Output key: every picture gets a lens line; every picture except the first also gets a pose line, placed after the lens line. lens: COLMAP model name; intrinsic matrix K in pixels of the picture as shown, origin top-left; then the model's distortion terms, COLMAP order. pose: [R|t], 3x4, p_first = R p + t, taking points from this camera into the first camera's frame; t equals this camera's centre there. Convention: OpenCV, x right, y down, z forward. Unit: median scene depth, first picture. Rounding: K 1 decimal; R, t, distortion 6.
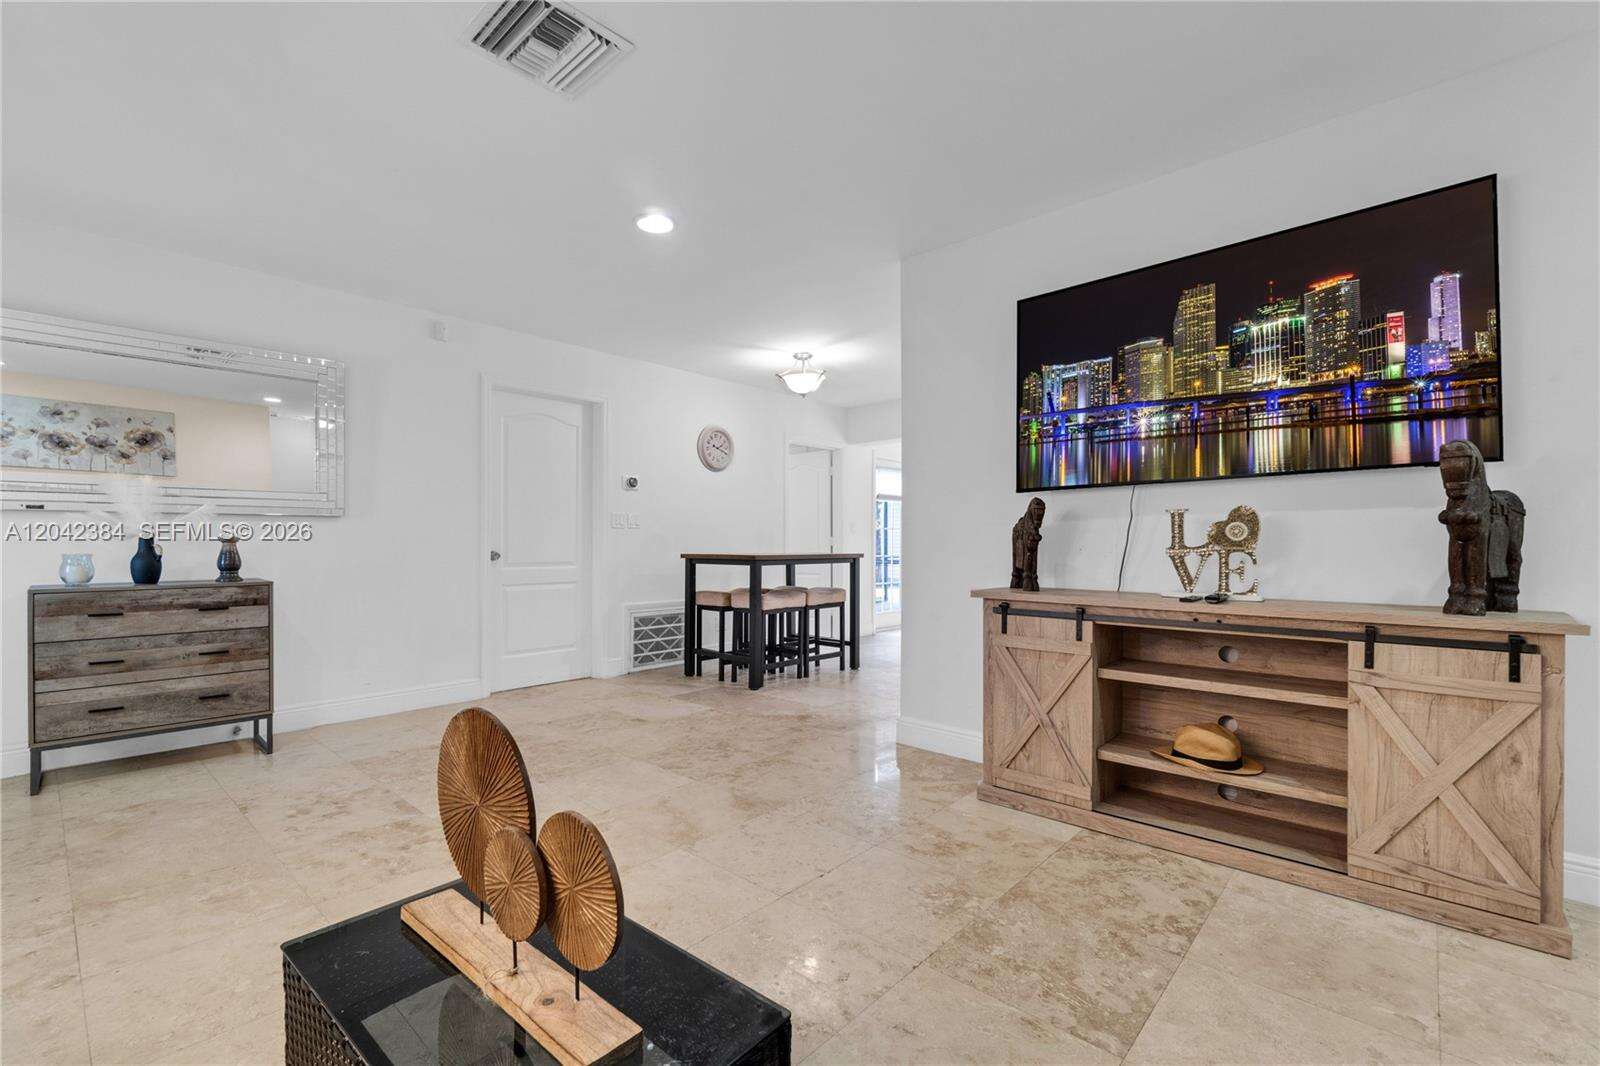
lens RADIAL K [[697.9, 0, 784.5], [0, 697.9, 544.9], [0, 0, 1]] dist [-0.011889, -0.000470]
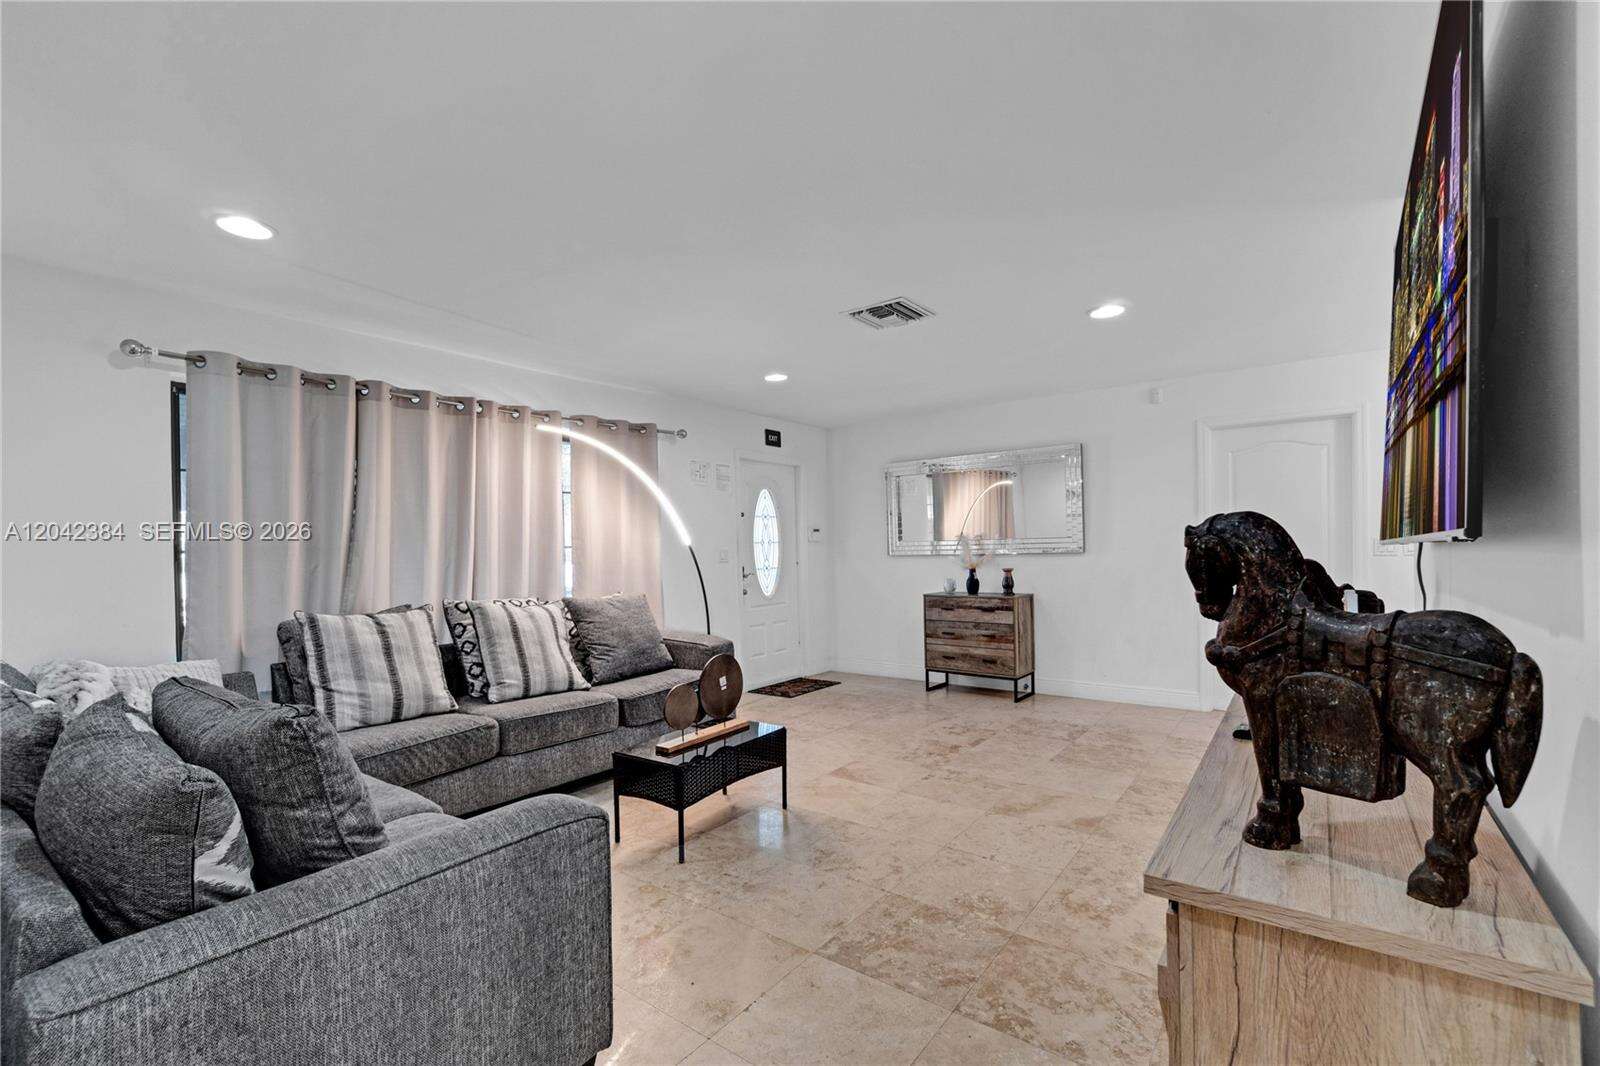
lens RADIAL K [[697.9, 0, 791.4], [0, 697.9, 548.2], [0, 0, 1]] dist [-0.011889, -0.000470]
pose [[0.085379, 0.001848, -0.996347, 1.100726], [0.016662, 0.999856, 0.003282, -0.099177], [0.996209, -0.016882, 0.085336, 0.441087]]
